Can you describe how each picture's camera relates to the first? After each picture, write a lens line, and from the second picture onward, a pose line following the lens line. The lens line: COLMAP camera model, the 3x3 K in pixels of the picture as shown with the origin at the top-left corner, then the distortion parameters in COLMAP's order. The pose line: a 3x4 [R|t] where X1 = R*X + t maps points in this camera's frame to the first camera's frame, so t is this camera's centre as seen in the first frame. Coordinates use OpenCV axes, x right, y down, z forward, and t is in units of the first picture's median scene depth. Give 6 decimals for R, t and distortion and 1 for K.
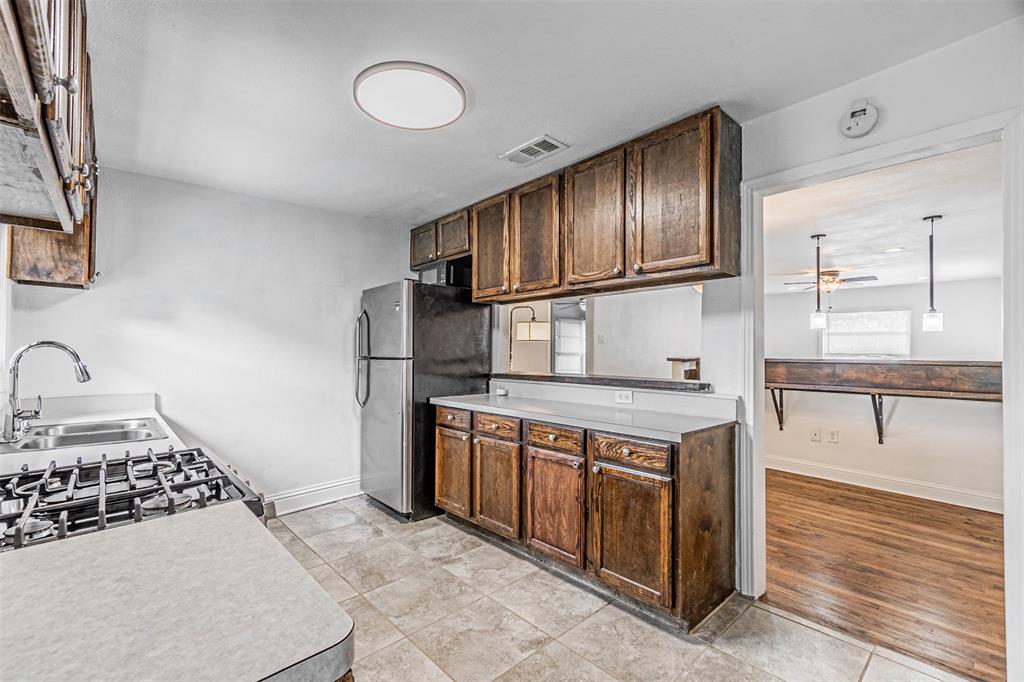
lens RADIAL K [[444.9, 0, 510.3], [0, 444.9, 341.1], [0, 0, 1]] dist [0.006552, 0.000159]
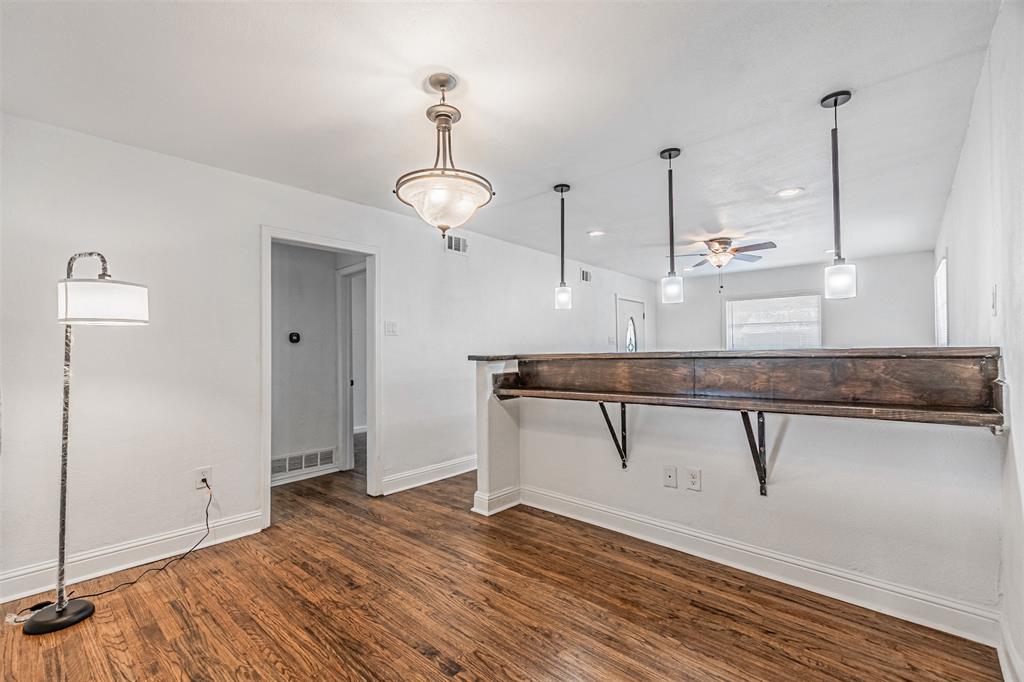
lens RADIAL K [[444.9, 0, 509.1], [0, 444.9, 340.3], [0, 0, 1]] dist [0.006552, 0.000159]
pose [[0.994682, -0.011035, 0.102398, 0.447428], [0.012285, 0.999857, -0.011594, 0.031438], [-0.102255, 0.012790, 0.994676, 0.459403]]
